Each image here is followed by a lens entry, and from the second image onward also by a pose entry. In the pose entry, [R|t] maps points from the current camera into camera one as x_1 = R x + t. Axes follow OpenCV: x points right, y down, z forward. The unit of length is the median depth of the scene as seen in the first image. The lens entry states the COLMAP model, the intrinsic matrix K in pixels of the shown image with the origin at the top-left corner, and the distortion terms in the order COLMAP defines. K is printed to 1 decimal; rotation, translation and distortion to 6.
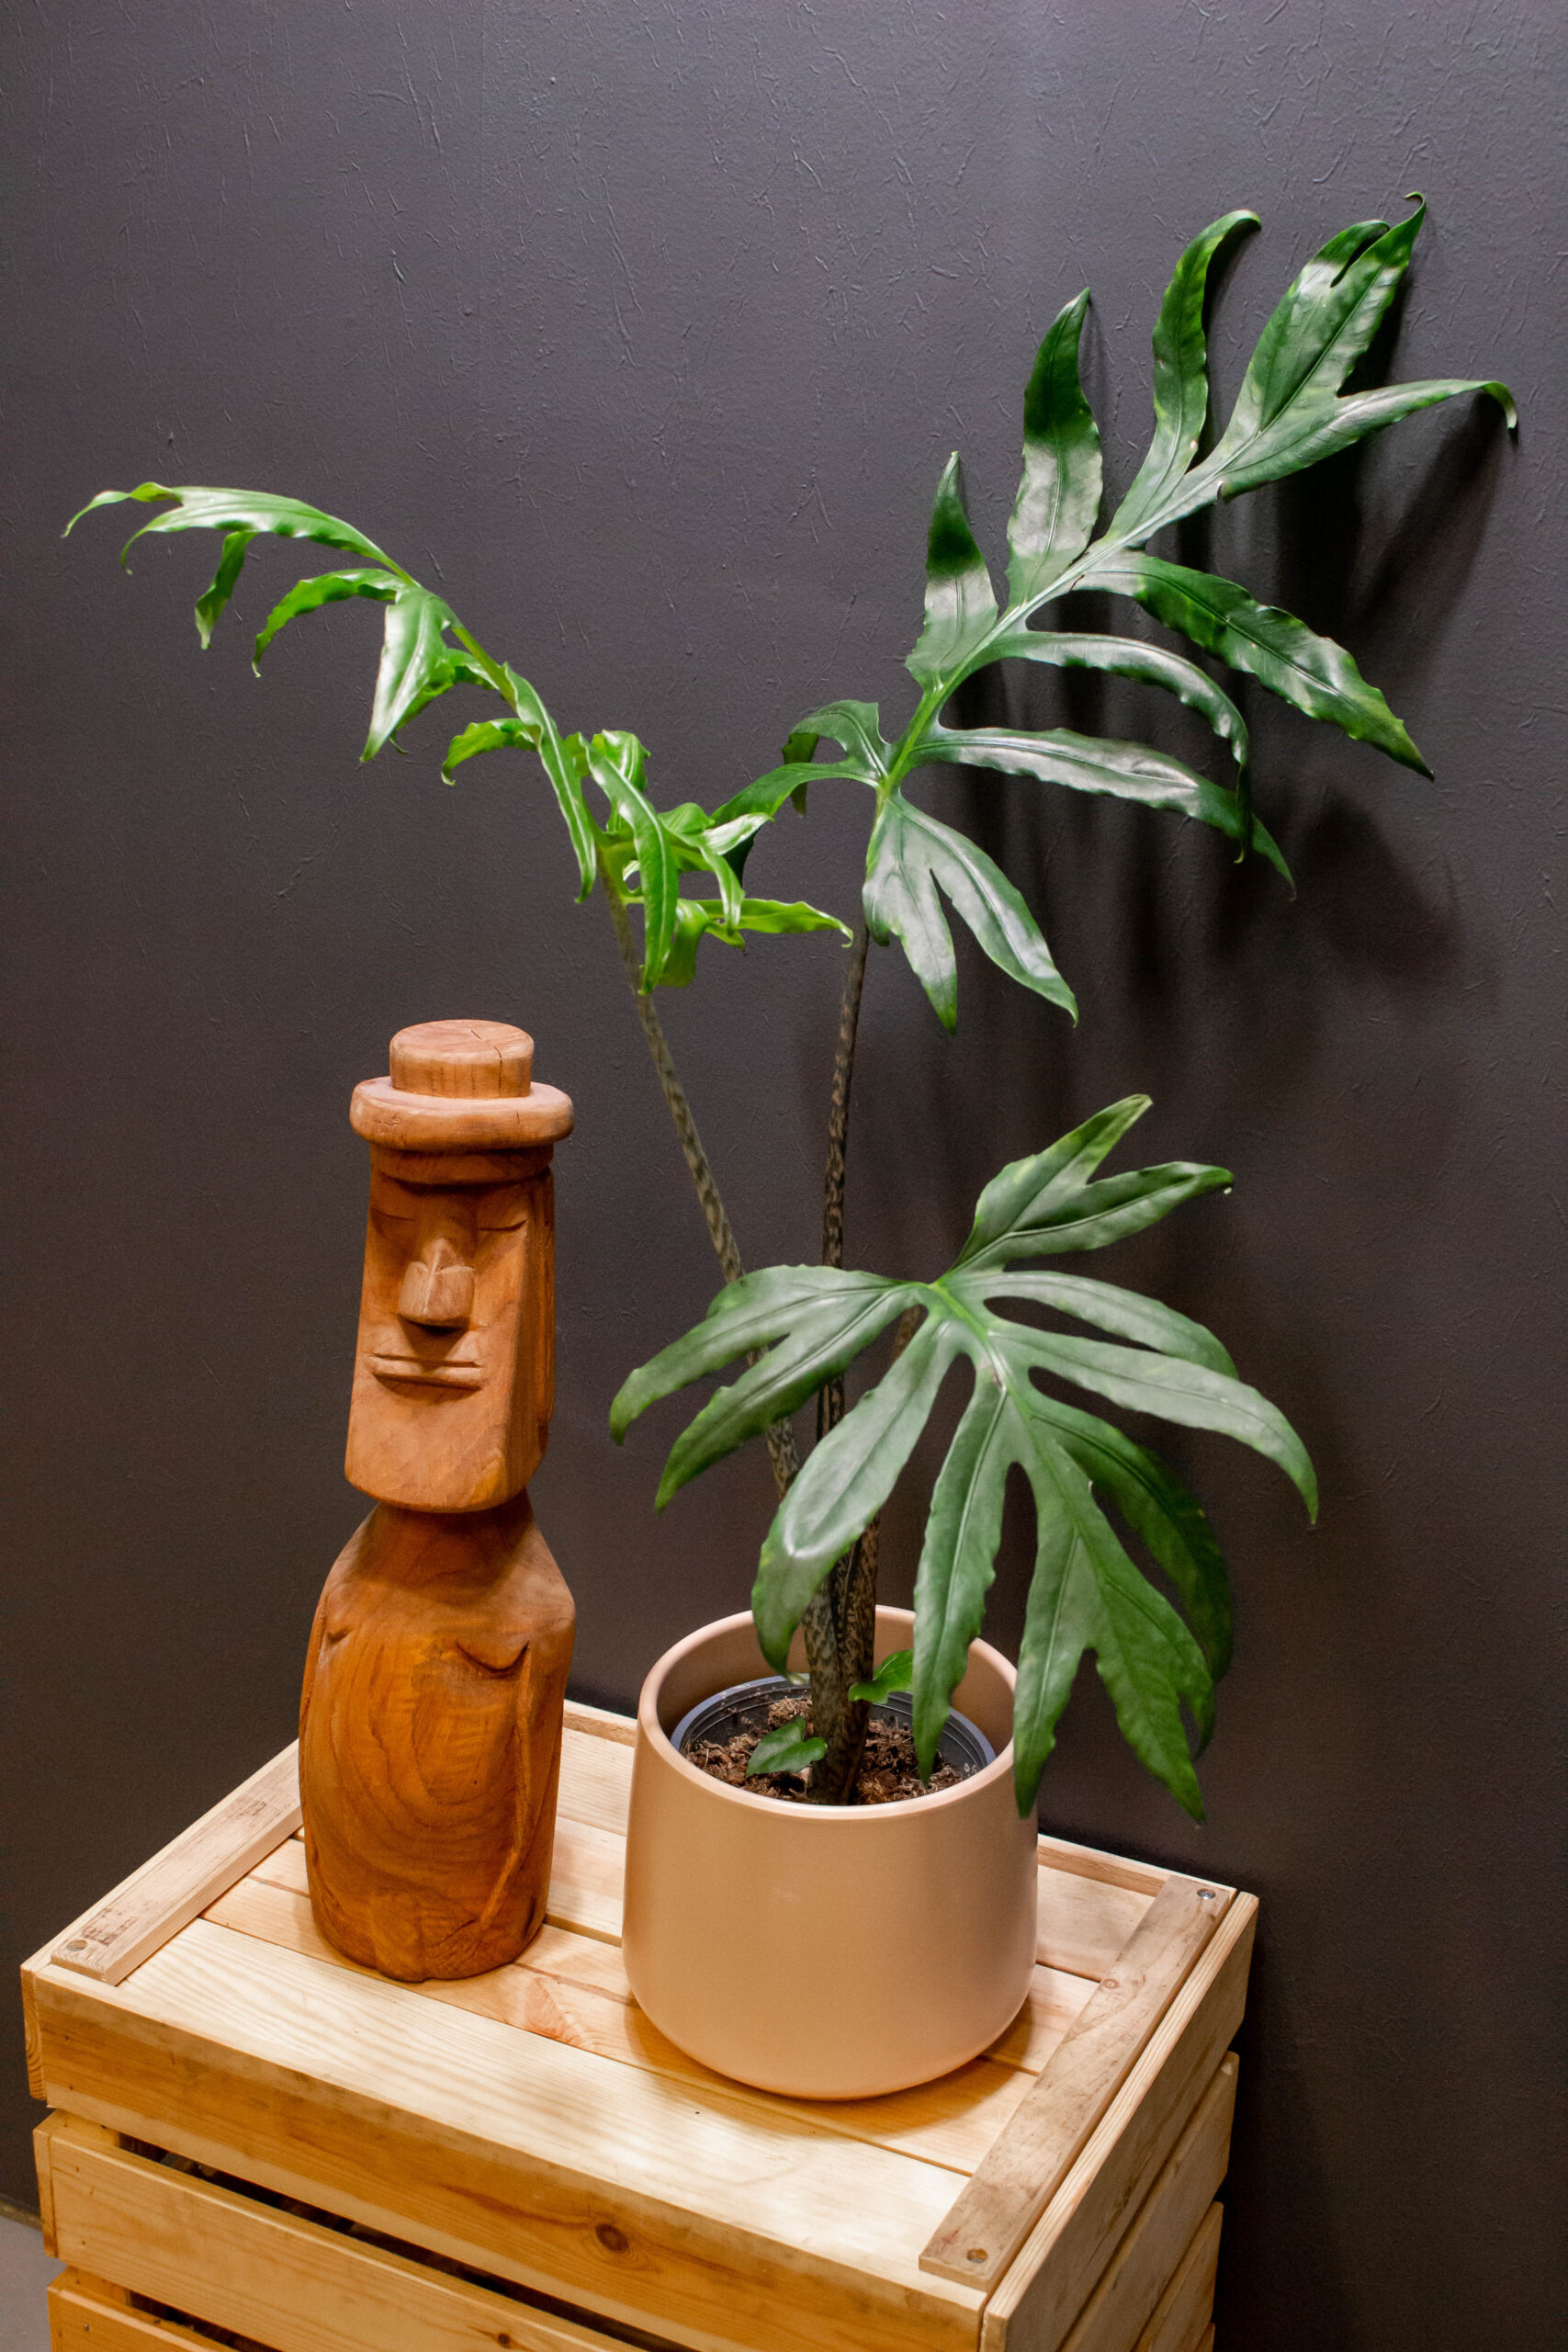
lens RADIAL K [[3063.6, 0, 782.6], [0, 3063.6, 1151.0], [0, 0, 1]] dist [-0.090167, 0.086588]
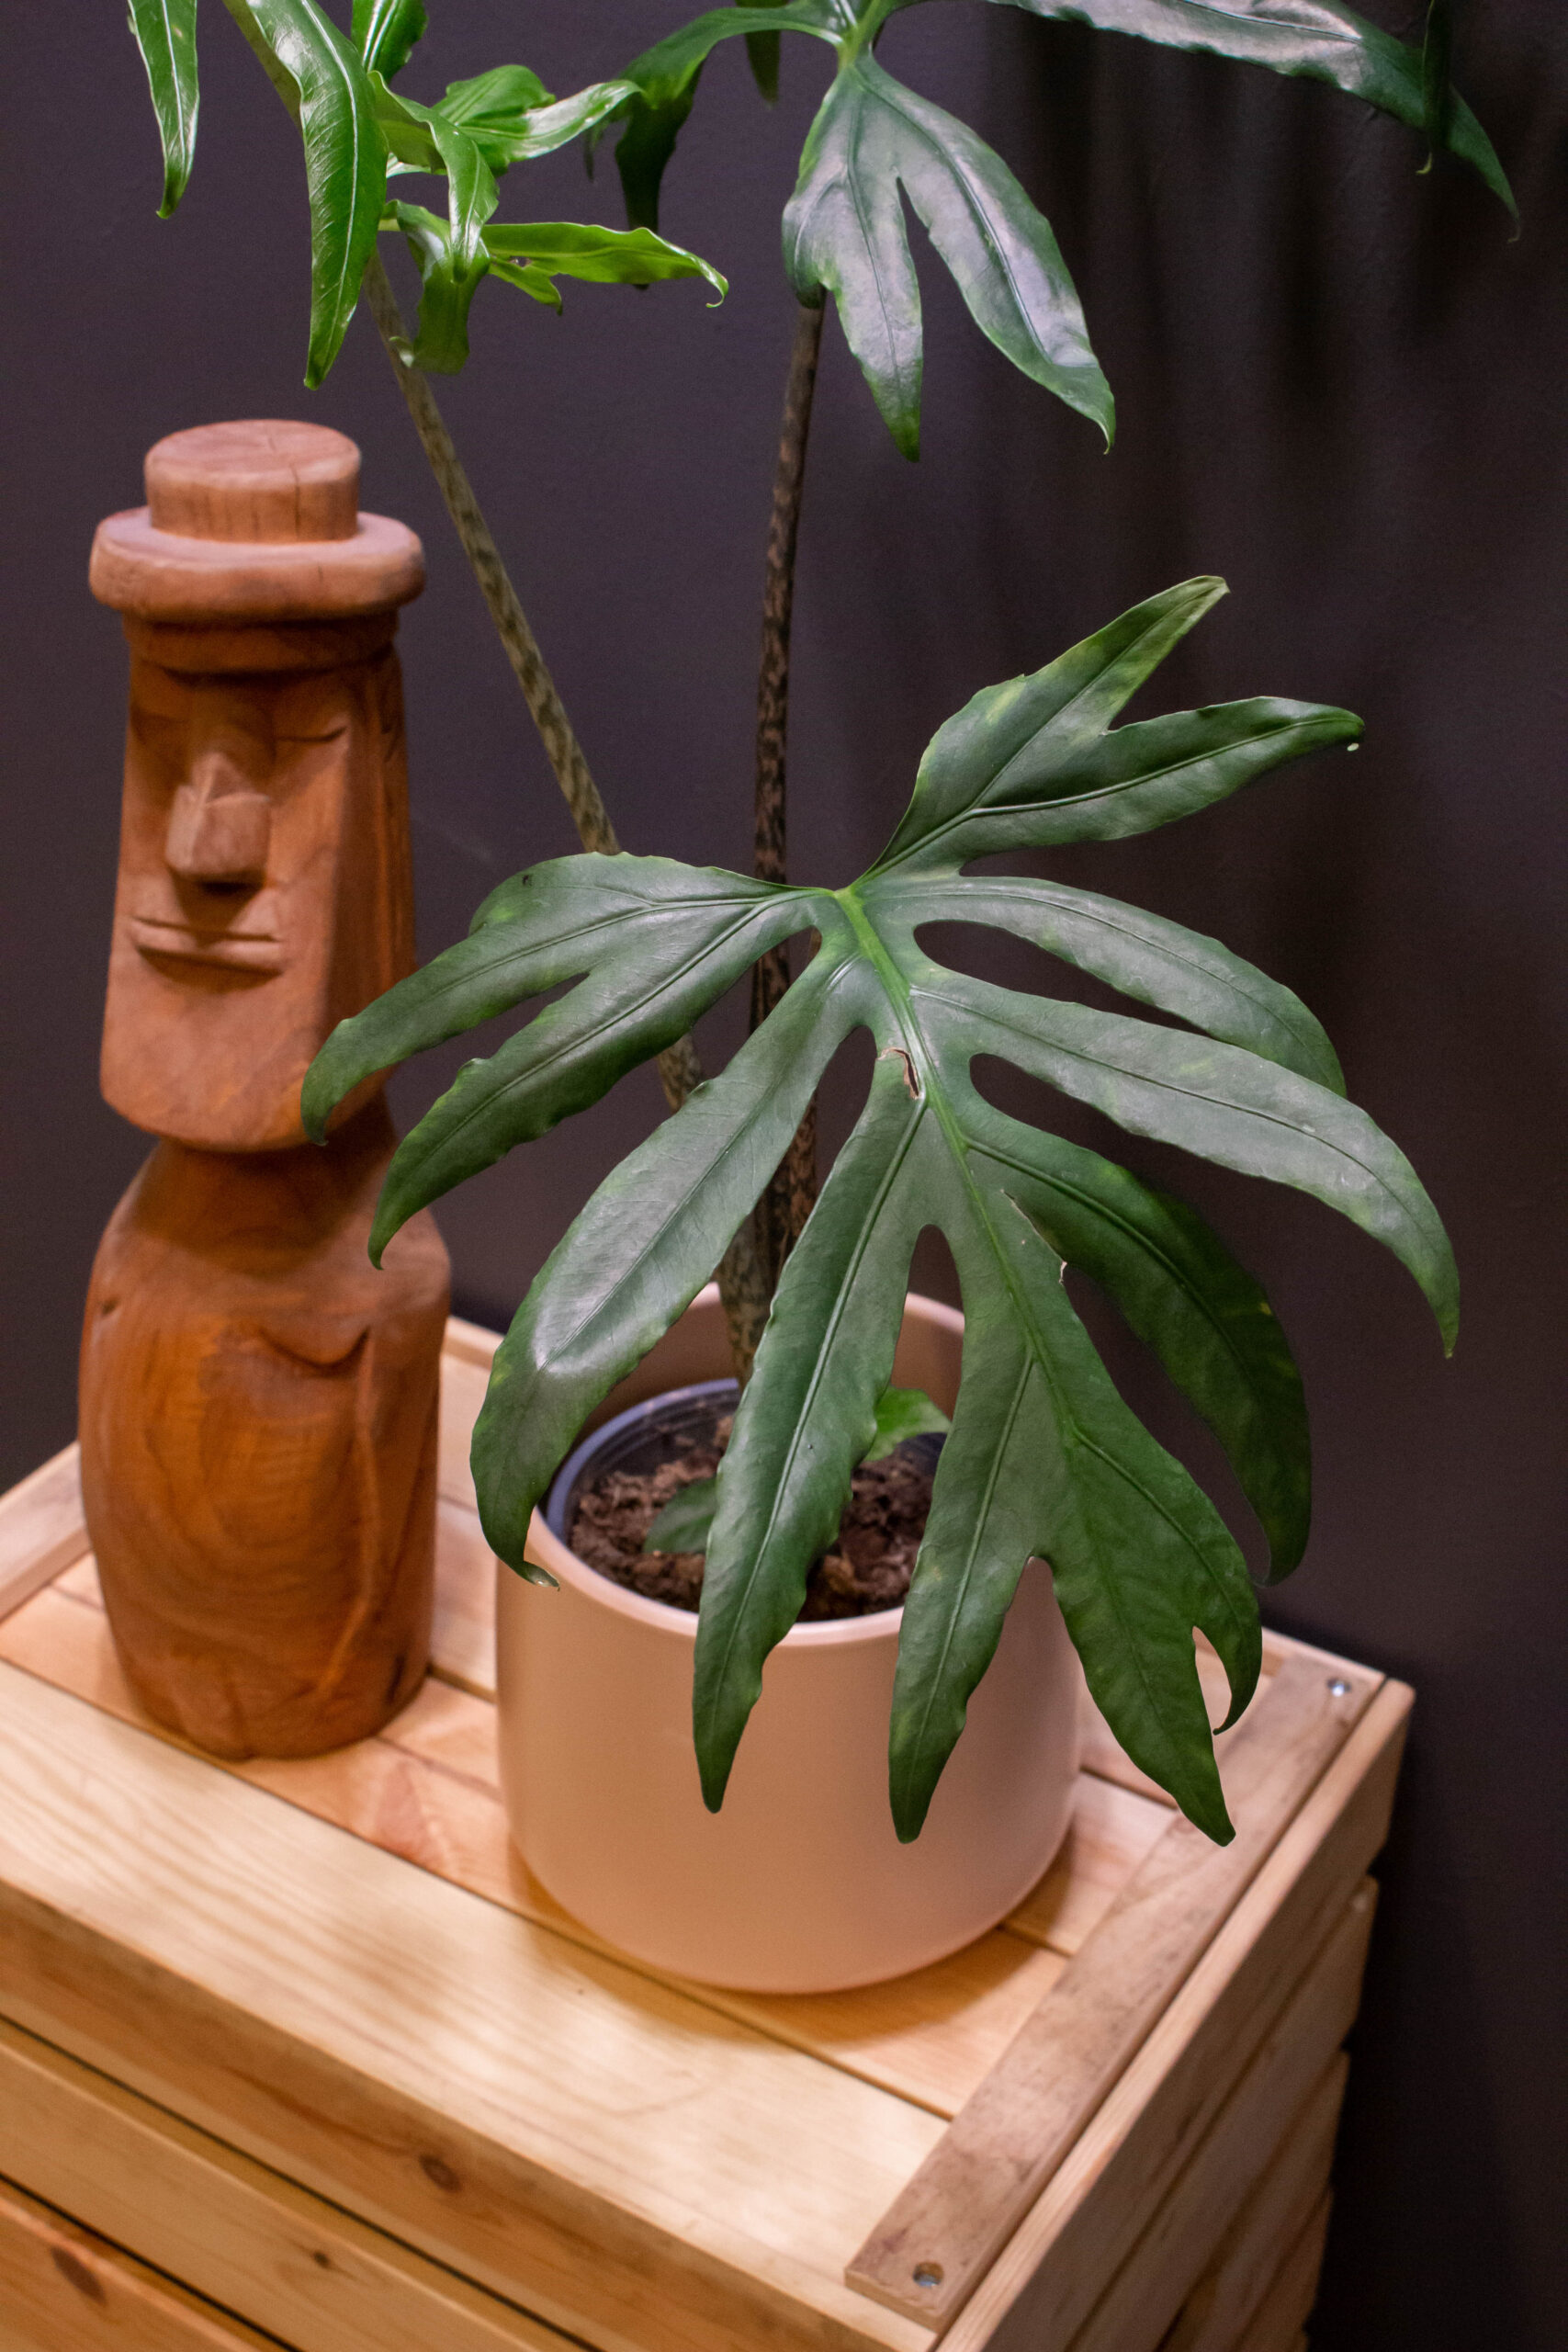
lens RADIAL K [[3063.6, 0, 782.6], [0, 3063.6, 1151.0], [0, 0, 1]] dist [-0.090167, 0.086588]
pose [[0.994617, 0.038488, -0.096208, 0.084995], [-0.019059, 0.980570, 0.195239, -0.019994], [0.101853, -0.192354, 0.976026, 0.360629]]
